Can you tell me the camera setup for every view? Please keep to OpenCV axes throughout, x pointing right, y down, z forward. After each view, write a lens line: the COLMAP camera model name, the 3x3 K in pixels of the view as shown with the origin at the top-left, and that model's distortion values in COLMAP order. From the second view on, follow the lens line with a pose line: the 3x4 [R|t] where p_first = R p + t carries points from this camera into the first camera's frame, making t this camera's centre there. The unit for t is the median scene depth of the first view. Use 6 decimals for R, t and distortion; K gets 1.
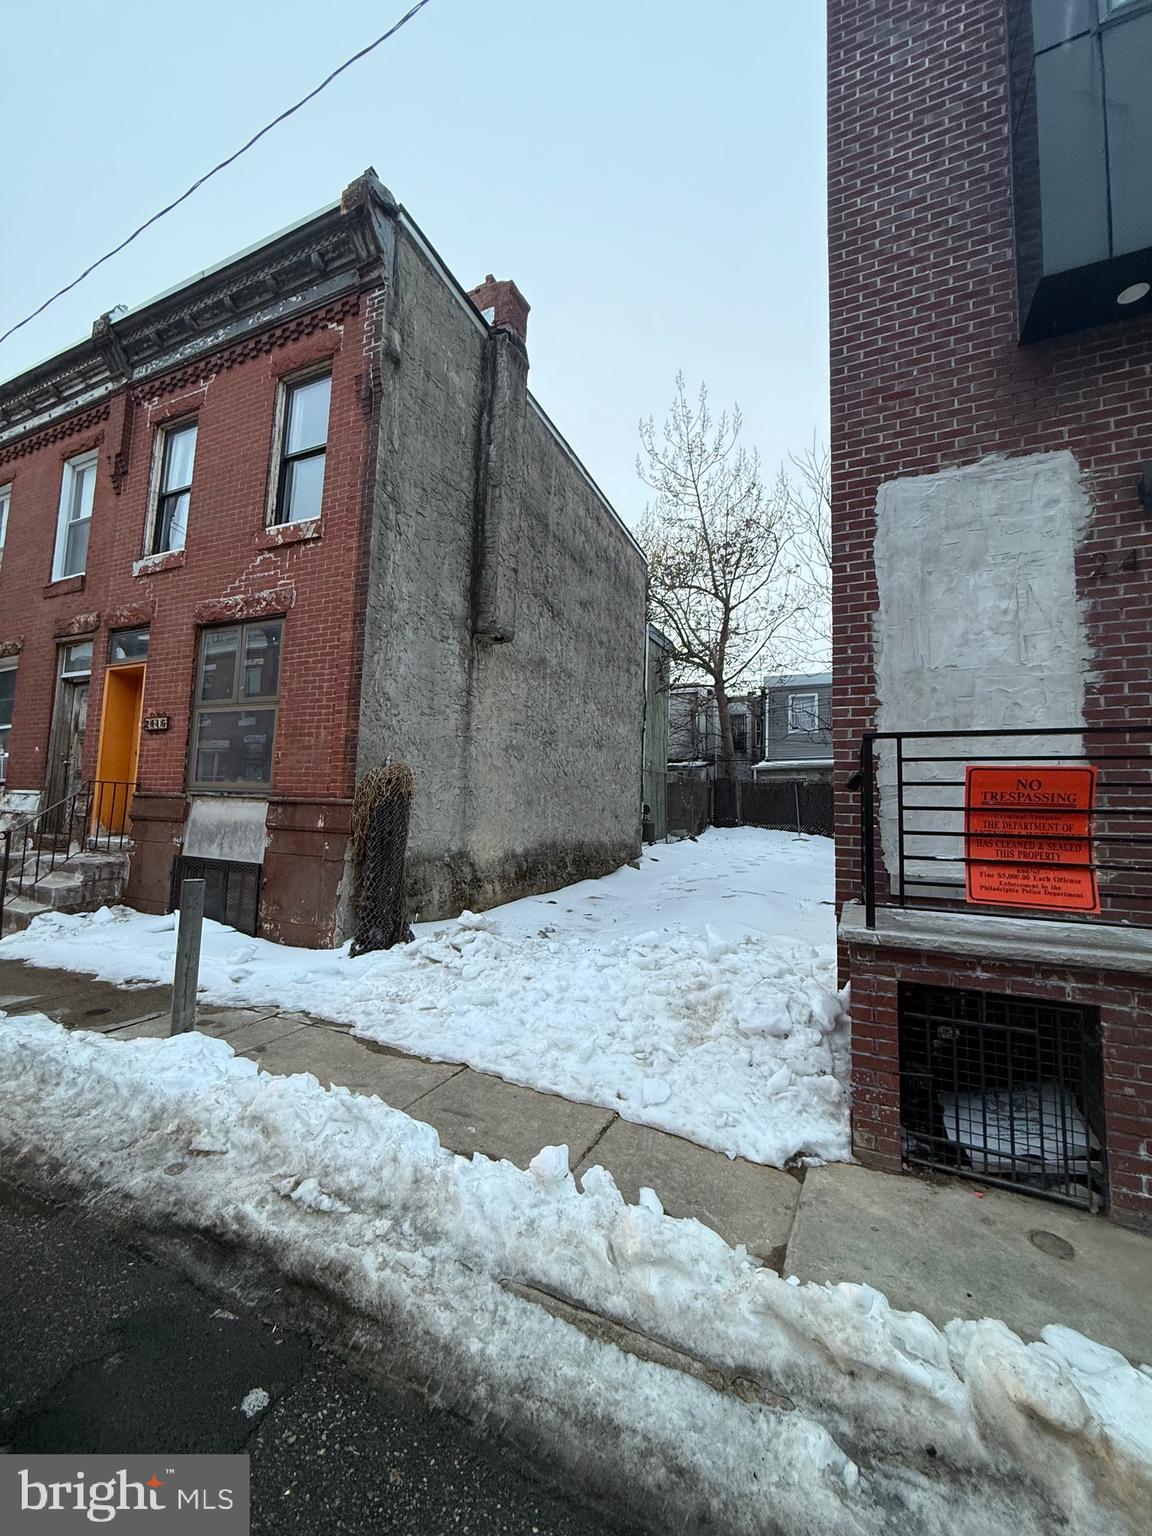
lens RADIAL K [[607.3, 0, 577.8], [0, 607.3, 764.8], [0, 0, 1]] dist [0.000827, -0.000457]
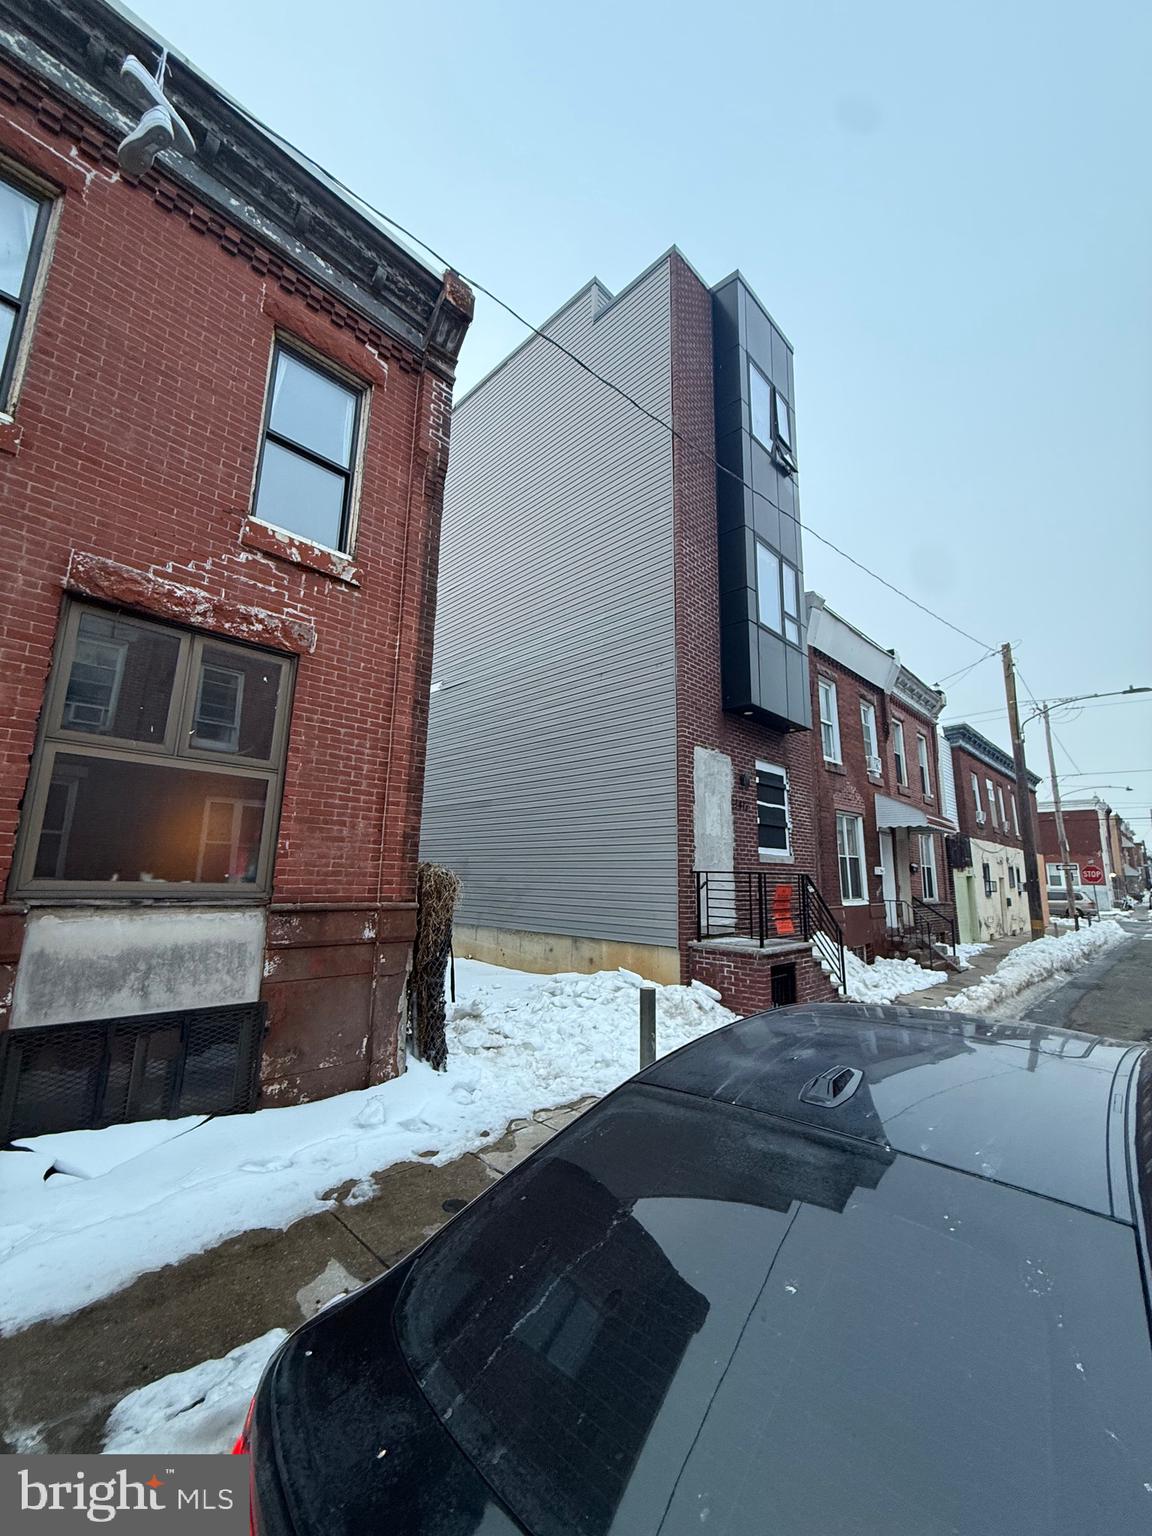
lens RADIAL K [[607.3, 0, 576.2], [0, 607.3, 765.4], [0, 0, 1]] dist [0.000827, -0.000457]
pose [[0.326477, 0.147165, 0.933678, -1.159171], [-0.088285, 0.988234, -0.124893, -0.055037], [-0.941073, -0.041655, 0.335628, 0.453905]]
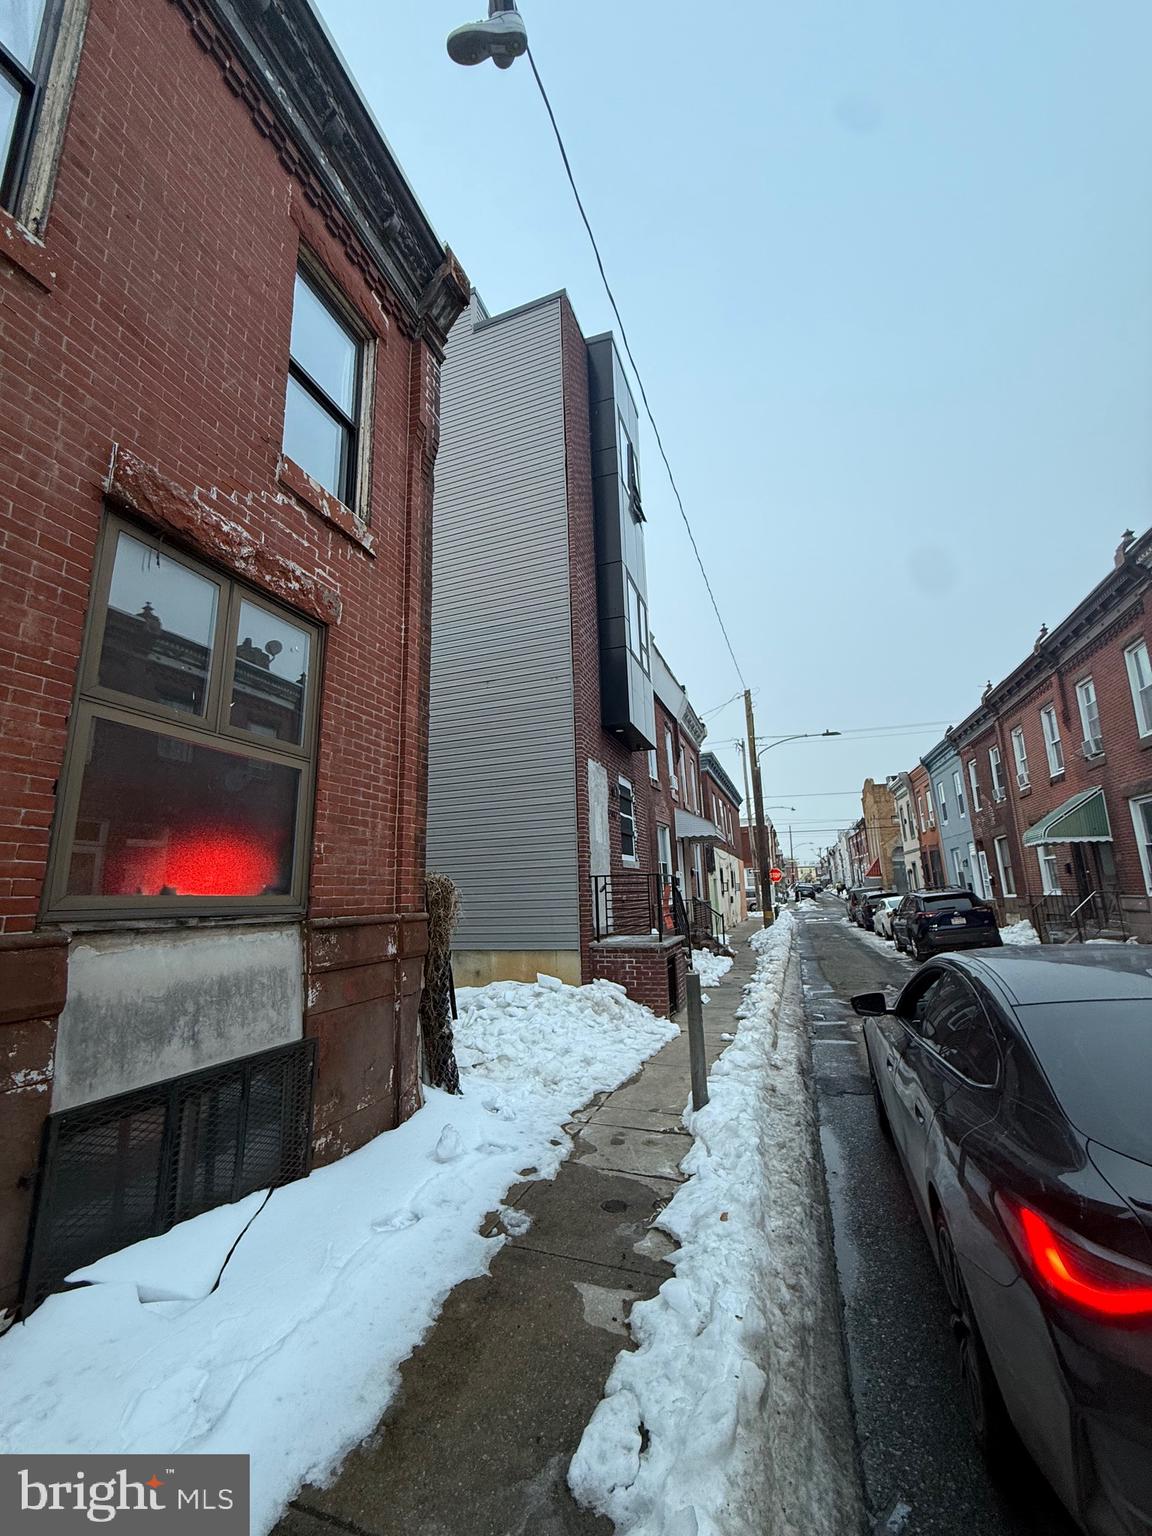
lens RADIAL K [[607.3, 0, 576.4], [0, 607.3, 765.3], [0, 0, 1]] dist [0.000827, -0.000457]
pose [[-0.104833, 0.178864, 0.978273, -1.222667], [-0.056183, 0.981057, -0.185394, 0.000660], [-0.992902, -0.074398, -0.092798, 0.863446]]
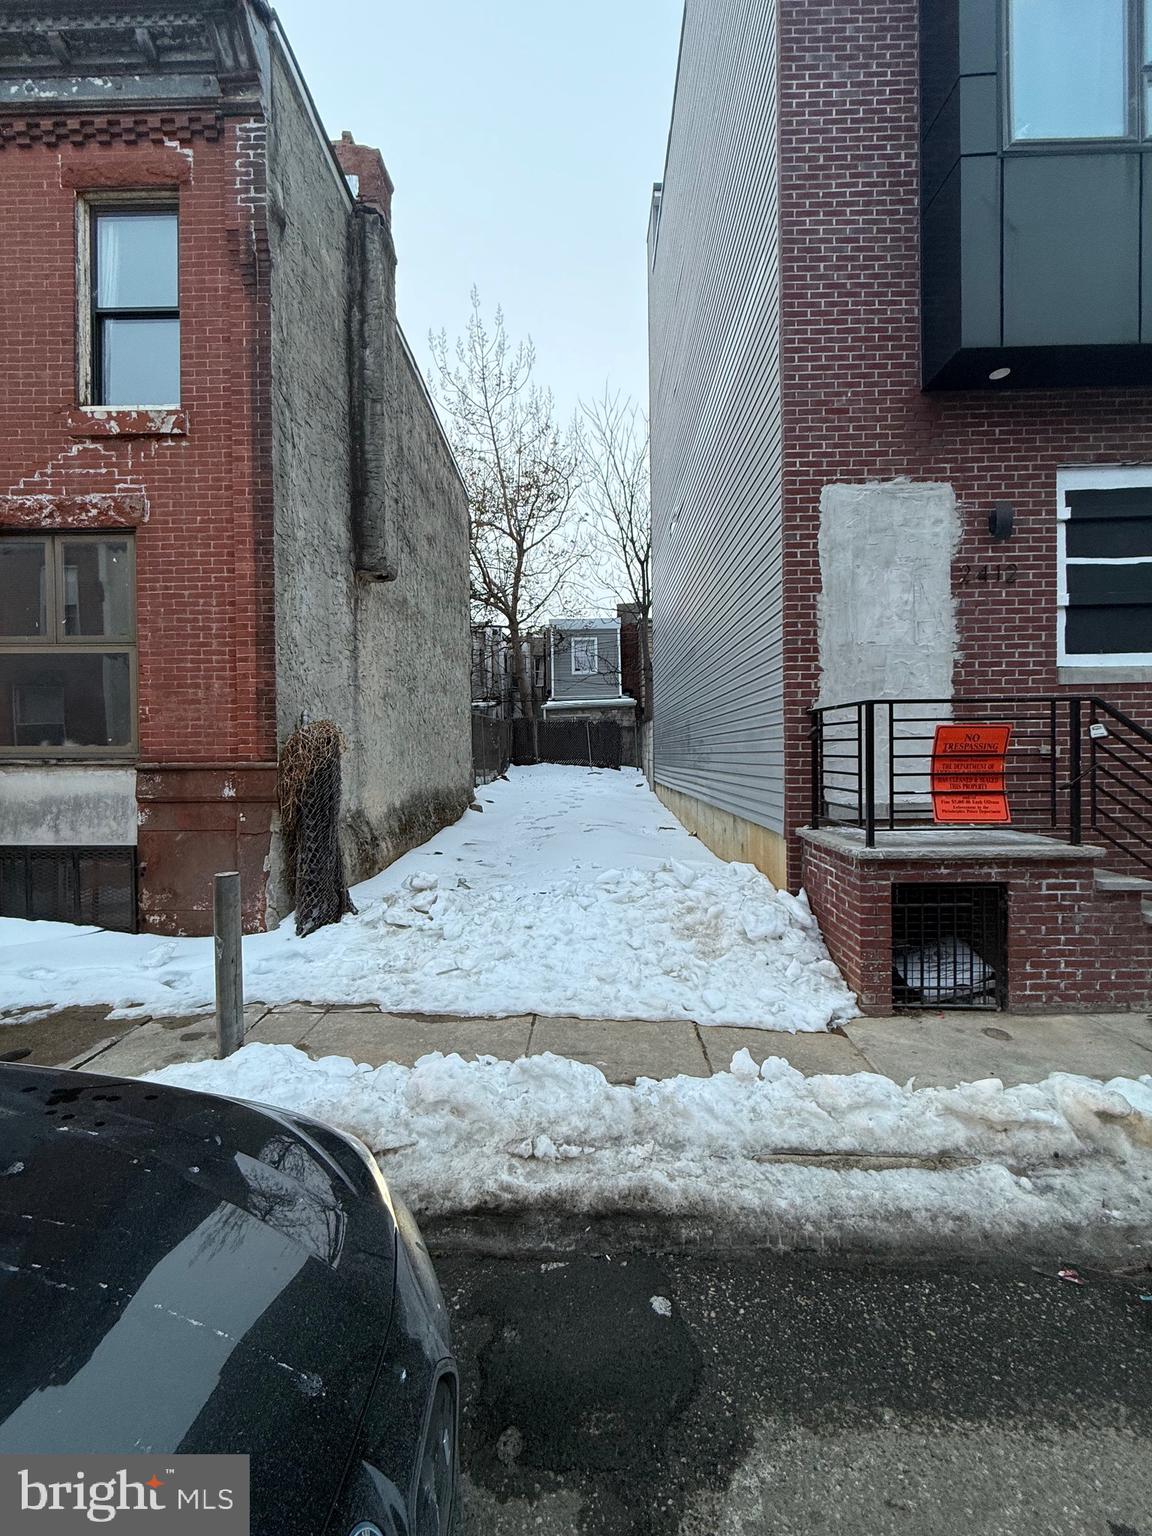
lens RADIAL K [[607.3, 0, 576.2], [0, 607.3, 764.2], [0, 0, 1]] dist [0.000827, -0.000457]
pose [[0.914669, -0.048943, 0.401230, -0.317955], [0.006871, 0.994381, 0.105634, -0.029007], [-0.404145, -0.093863, 0.909866, 0.032042]]
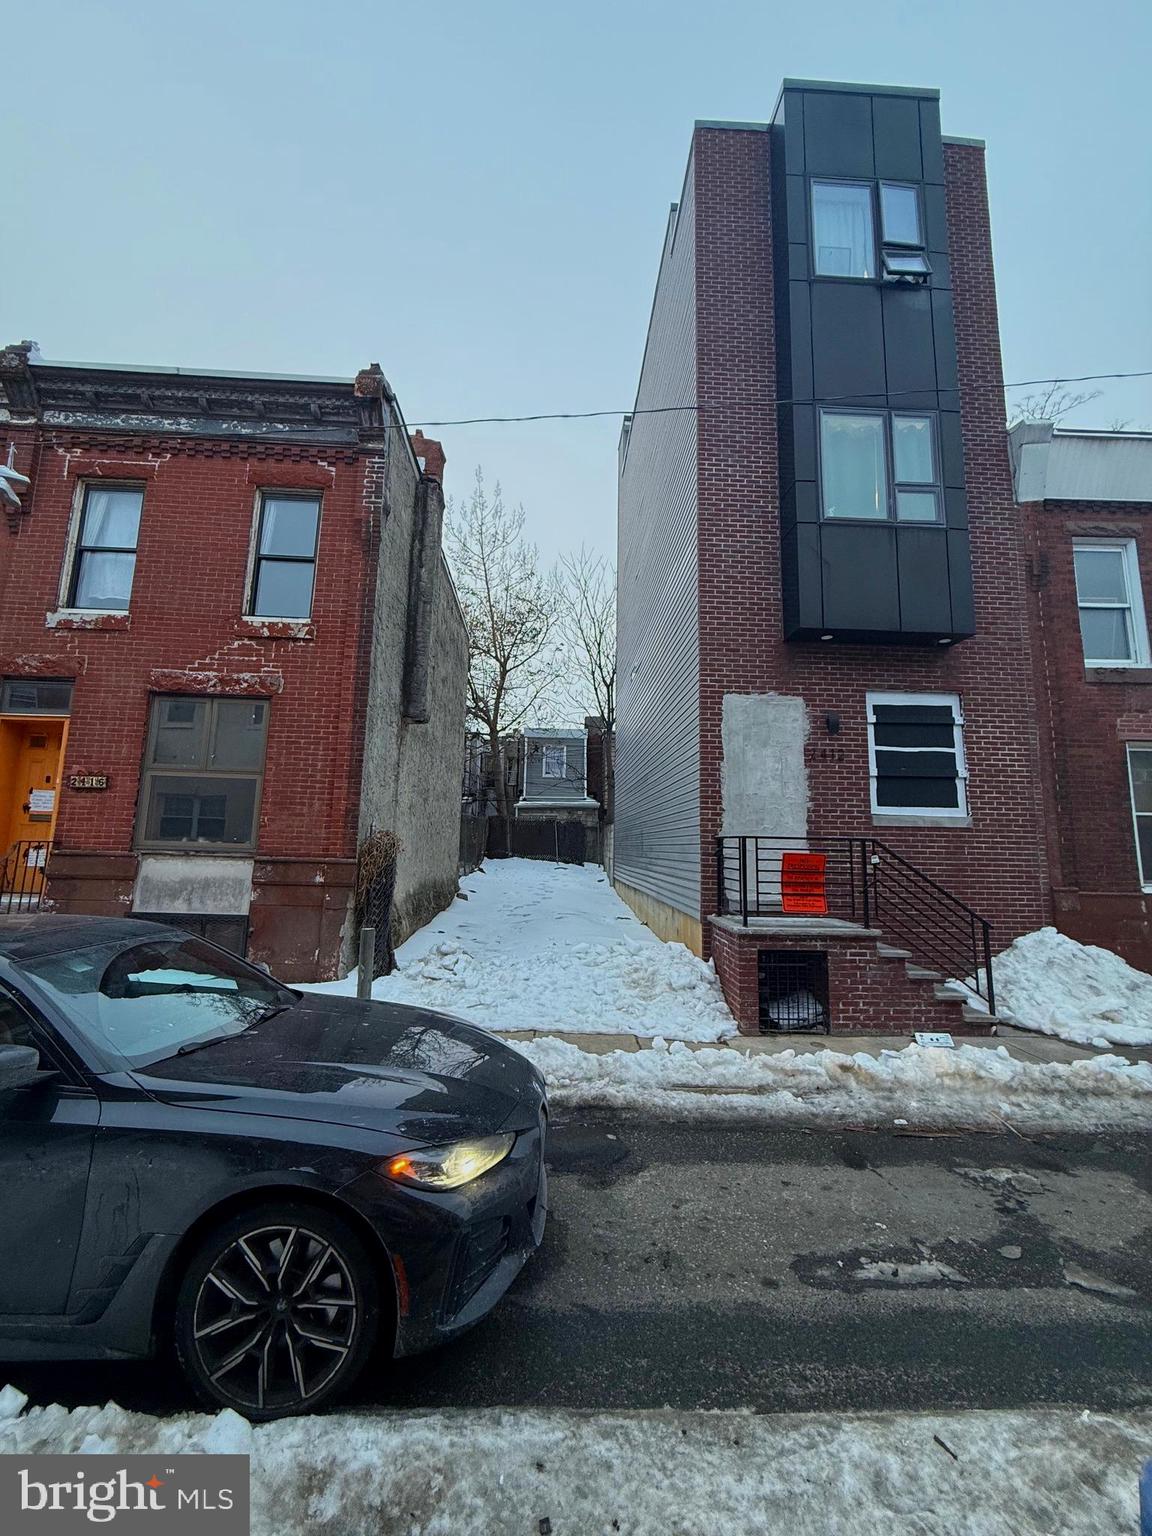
lens RADIAL K [[607.3, 0, 576.8], [0, 607.3, 765.0], [0, 0, 1]] dist [0.000827, -0.000457]
pose [[0.886794, 0.050032, 0.459449, -0.538287], [-0.033428, 0.998463, -0.044208, -0.096042], [-0.460955, 0.023845, 0.887103, -0.329888]]
